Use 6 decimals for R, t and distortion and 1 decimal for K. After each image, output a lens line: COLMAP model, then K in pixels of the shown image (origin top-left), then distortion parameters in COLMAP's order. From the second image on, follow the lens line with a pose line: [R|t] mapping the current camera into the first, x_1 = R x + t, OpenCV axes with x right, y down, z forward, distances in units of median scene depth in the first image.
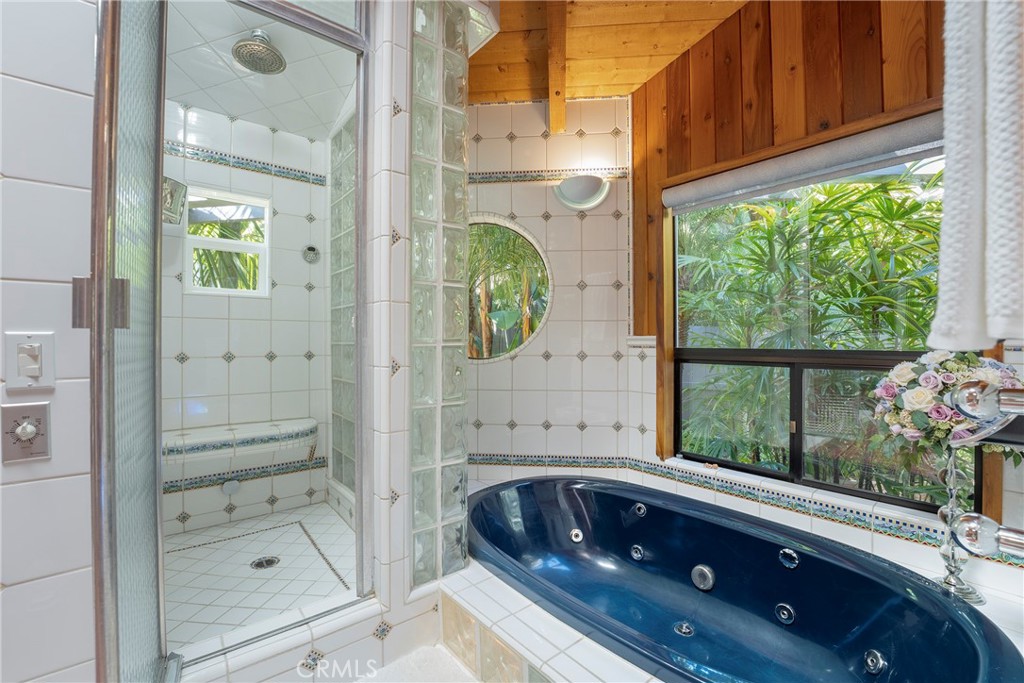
lens RADIAL K [[419.7, 0, 510.2], [0, 419.7, 339.0], [0, 0, 1]] dist [-0.032275, 0.004772]
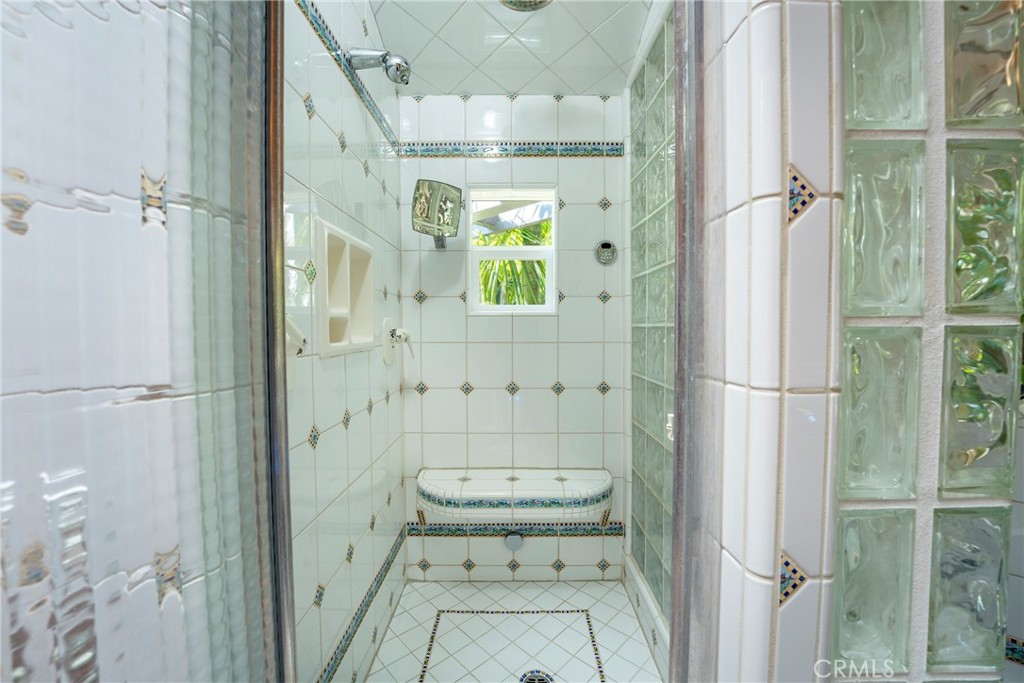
lens RADIAL K [[419.7, 0, 510.2], [0, 419.7, 339.0], [0, 0, 1]] dist [-0.032275, 0.004772]
pose [[0.764044, 0.017512, -0.644926, -0.126849], [0.004935, 0.999444, 0.032985, -0.076434], [0.645145, -0.028385, 0.763532, 0.320970]]
